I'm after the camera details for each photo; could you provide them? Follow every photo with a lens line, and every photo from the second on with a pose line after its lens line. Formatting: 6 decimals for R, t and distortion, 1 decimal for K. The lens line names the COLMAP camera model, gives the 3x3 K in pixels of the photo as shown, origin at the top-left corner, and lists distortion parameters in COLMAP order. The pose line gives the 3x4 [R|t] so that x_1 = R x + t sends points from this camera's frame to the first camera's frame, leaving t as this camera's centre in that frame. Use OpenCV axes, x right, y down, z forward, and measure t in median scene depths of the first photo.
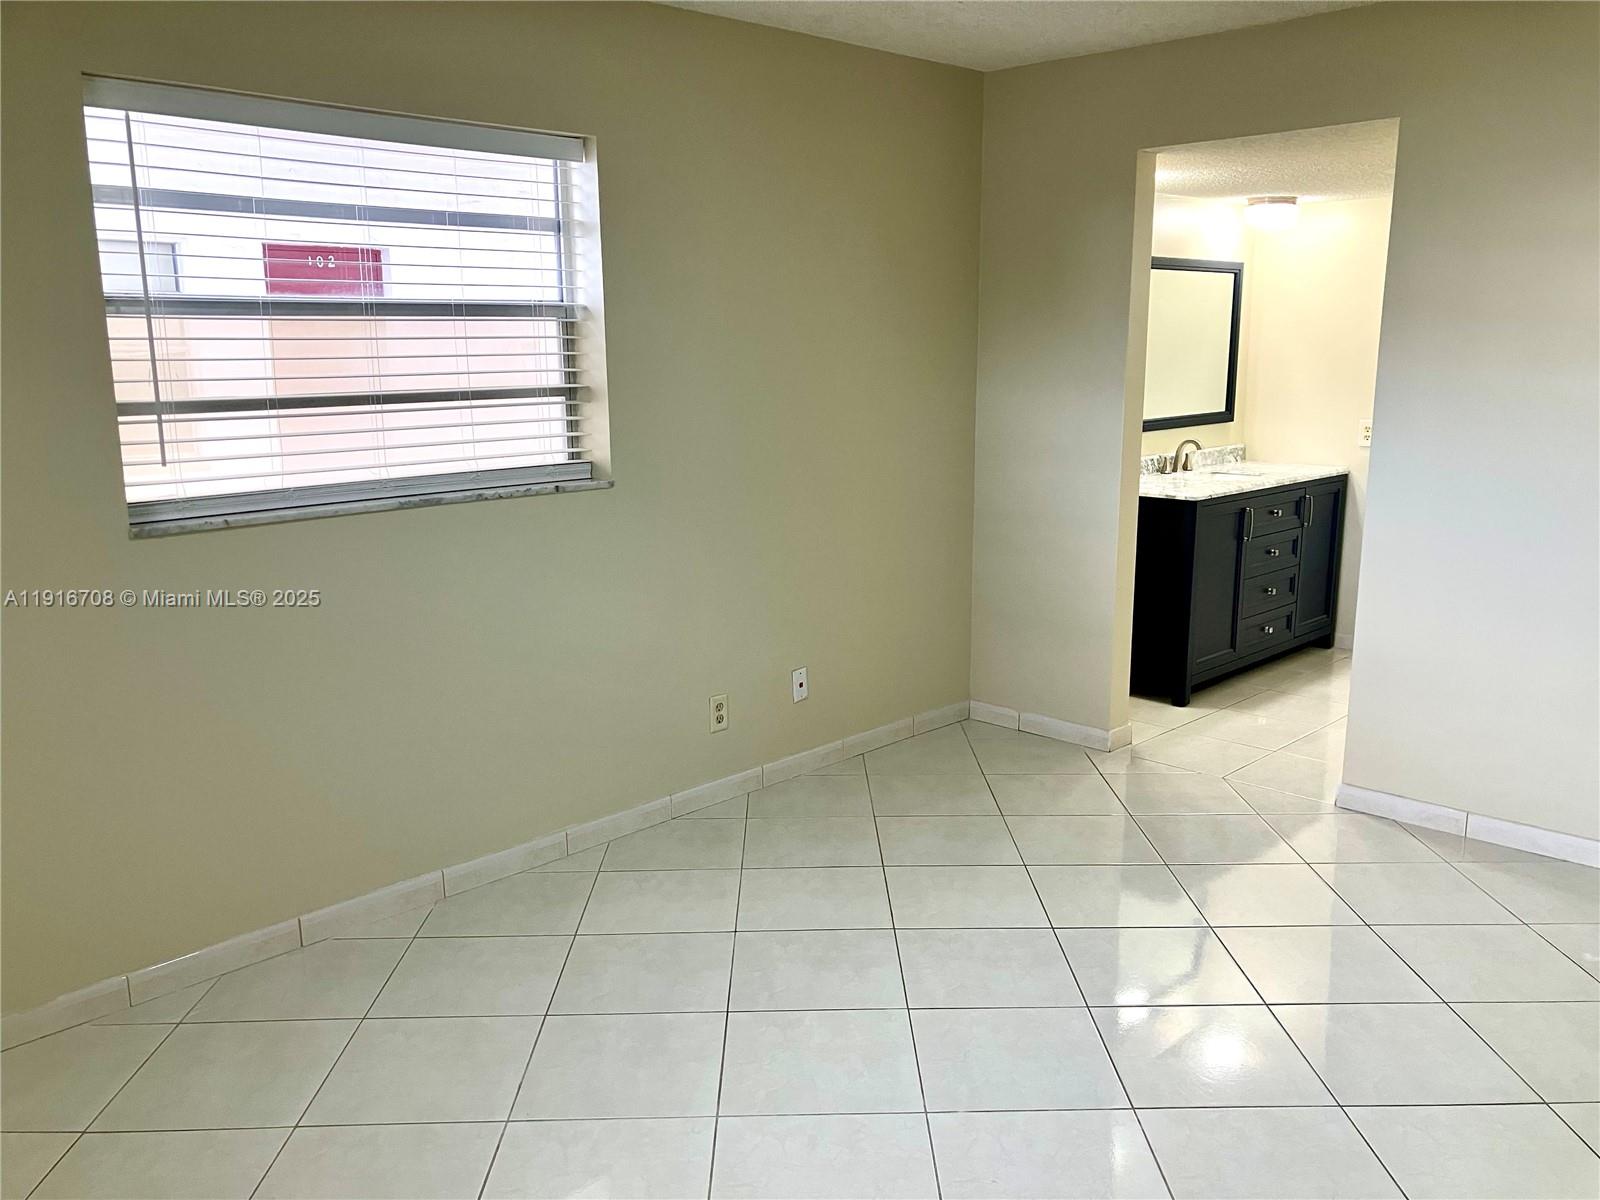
lens RADIAL K [[1317.7, 0, 801.2], [0, 1317.7, 610.3], [0, 0, 1]] dist [0.046587, -0.071998]
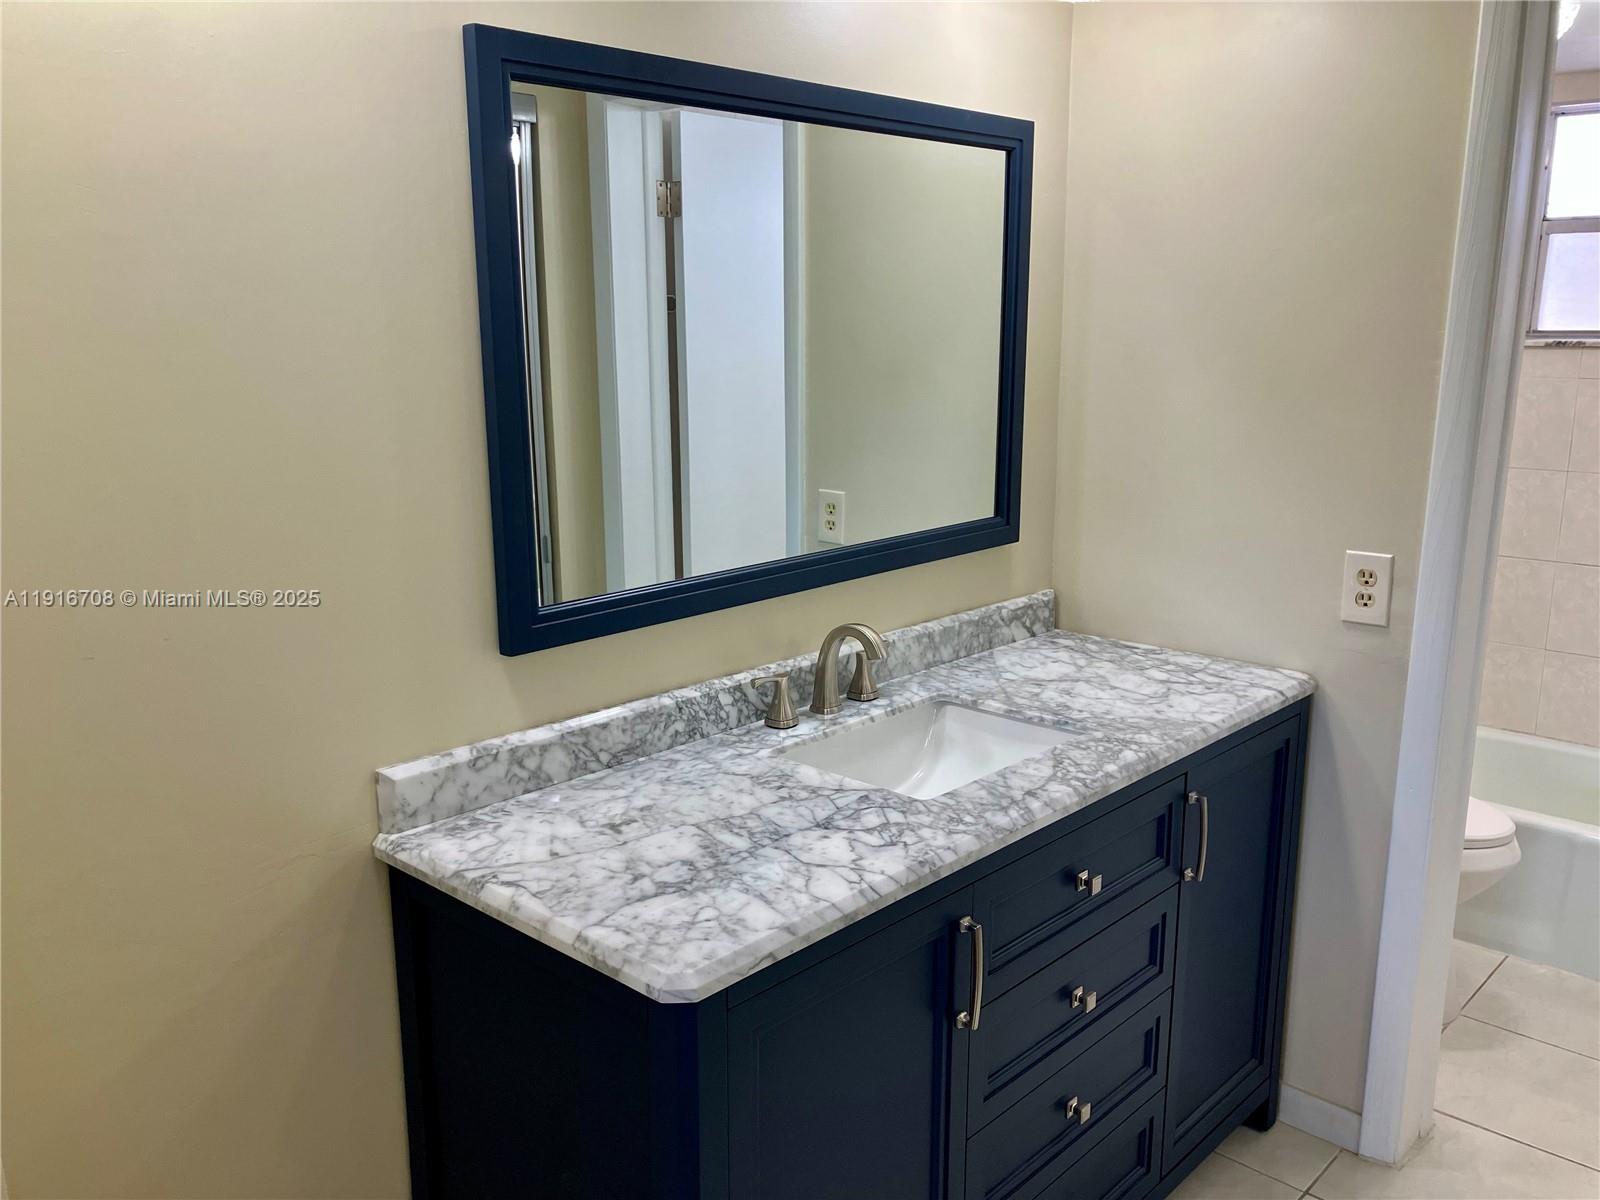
lens RADIAL K [[1307.5, 0, 817.8], [0, 1307.5, 604.1], [0, 0, 1]] dist [0.137194, -0.363715]
pose [[0.999534, -0.005092, 0.030113, 0.261344], [0.004889, 0.999965, 0.006821, -0.129463], [-0.030147, -0.006670, 0.999523, 0.630060]]
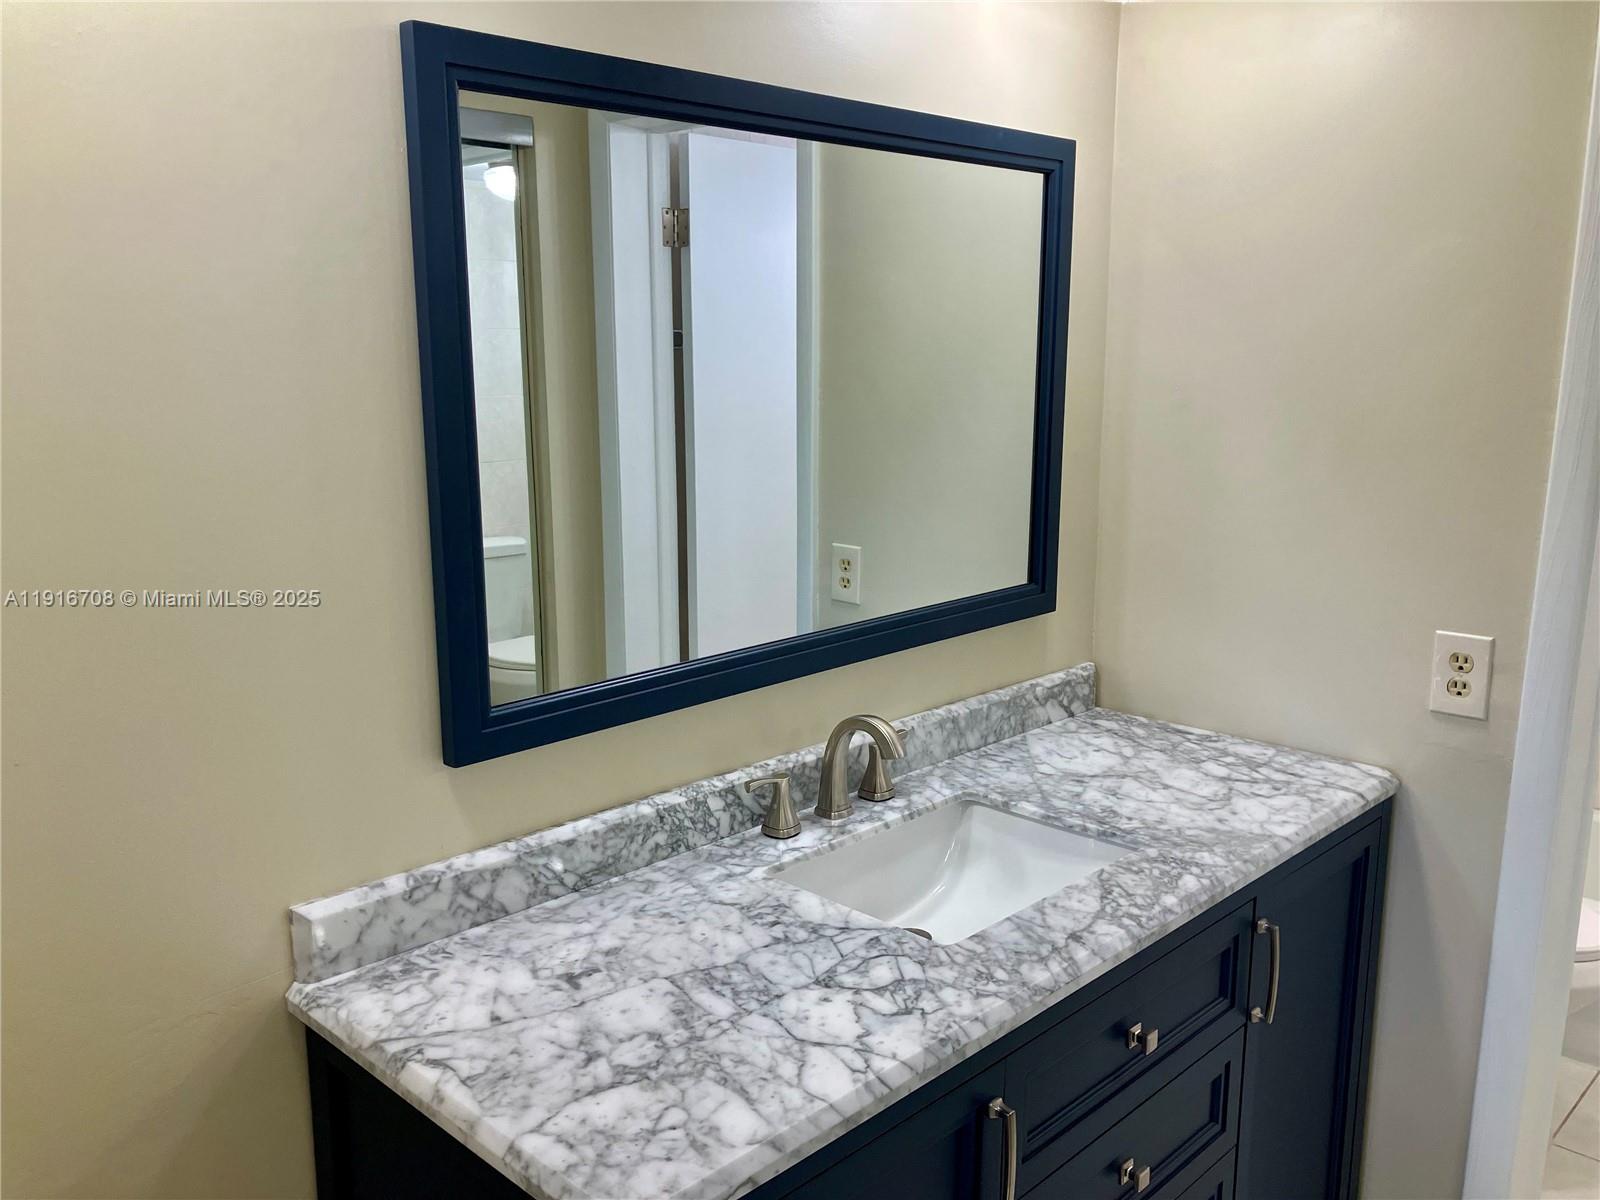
lens RADIAL K [[1317.7, 0, 801.2], [0, 1317.7, 610.3], [0, 0, 1]] dist [0.046587, -0.071998]
pose [[0.999996, 0.002870, 0.000114, 0.265989], [-0.002868, 0.999960, -0.008509, -0.142165], [-0.000138, 0.008509, 0.999964, 0.671558]]
